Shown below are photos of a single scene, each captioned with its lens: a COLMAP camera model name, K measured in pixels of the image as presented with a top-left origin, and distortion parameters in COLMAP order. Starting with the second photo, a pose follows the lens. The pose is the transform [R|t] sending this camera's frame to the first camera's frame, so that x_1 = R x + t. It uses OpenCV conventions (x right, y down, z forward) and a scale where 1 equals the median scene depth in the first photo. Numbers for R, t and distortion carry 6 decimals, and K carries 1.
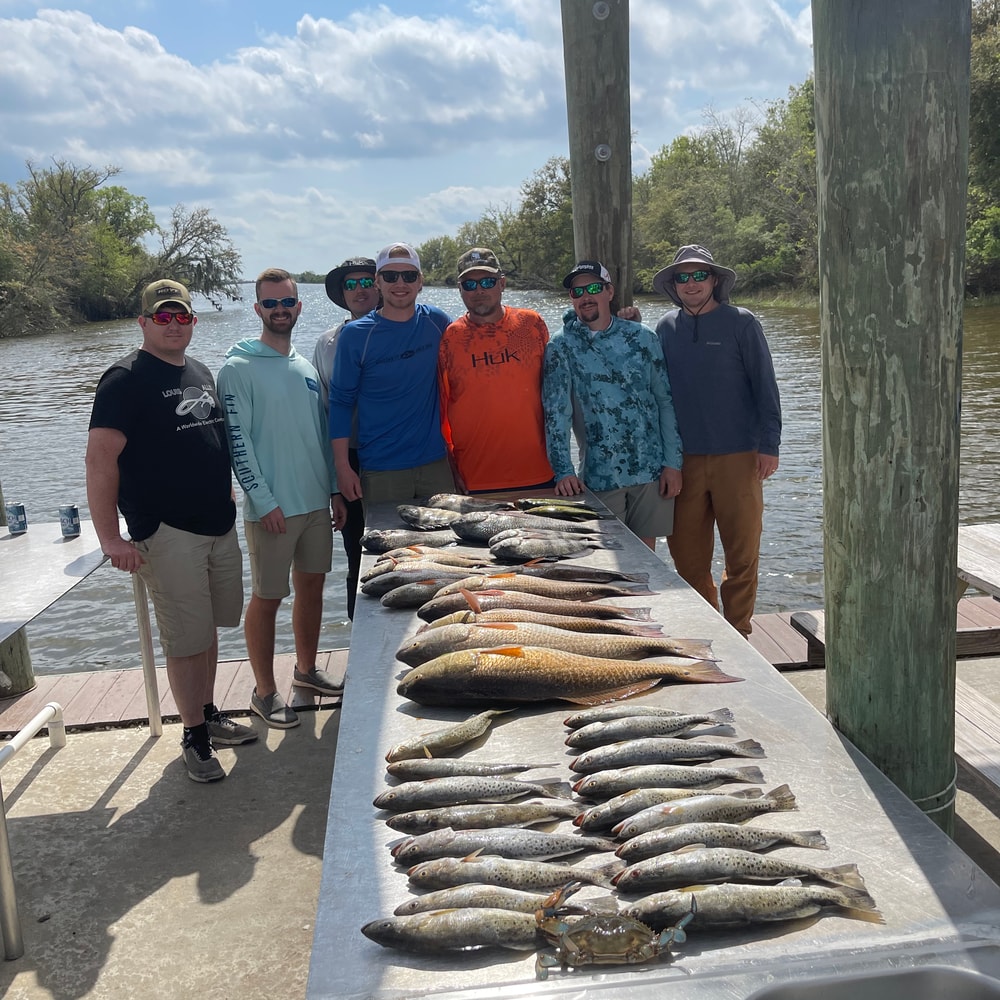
lens RADIAL K [[1068.4, 0, 528.8], [0, 1068.4, 465.7], [0, 0, 1]] dist [0.017337, -0.001503]
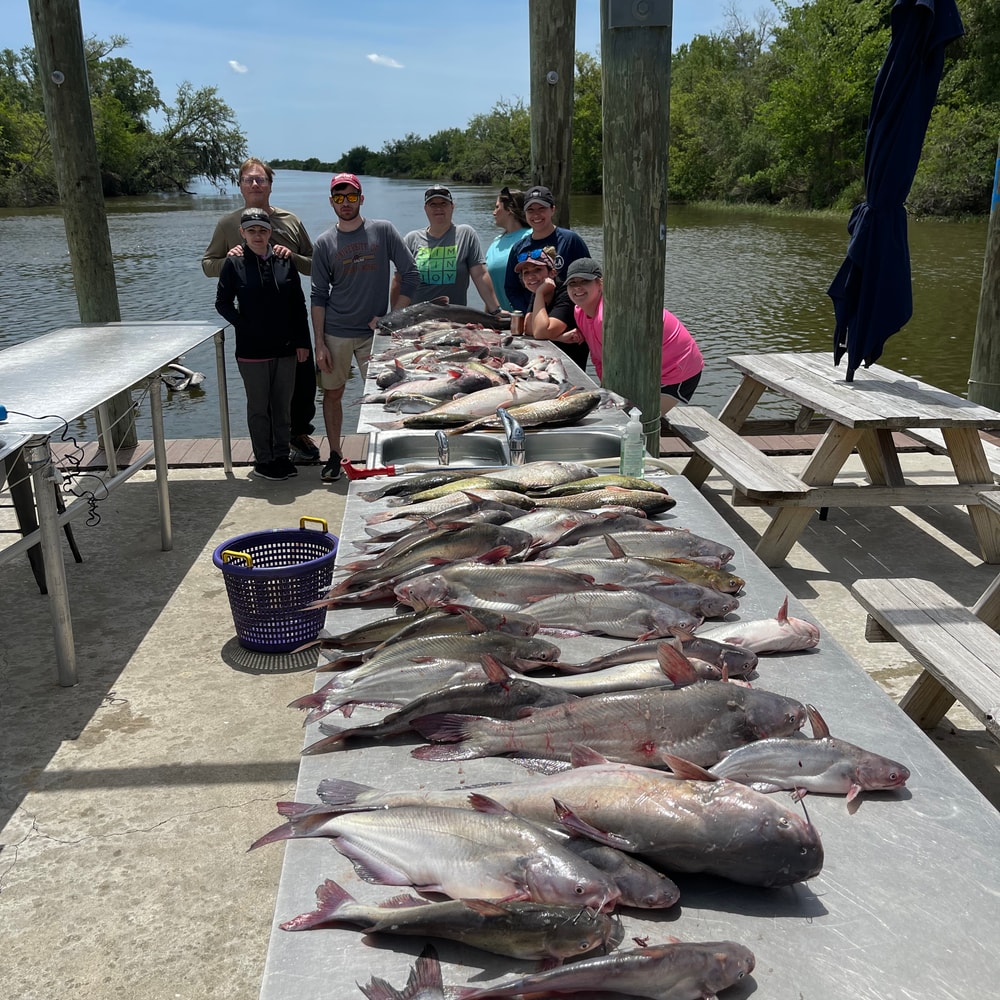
lens RADIAL K [[1063.9, 0, 499.6], [0, 1063.9, 521.2], [0, 0, 1]] dist [0.013192, 0.002974]
pose [[0.998118, 0.058812, -0.017347, 0.059171], [-0.055856, 0.988792, 0.138456, 0.095558], [0.025295, -0.137227, 0.990217, -0.477331]]
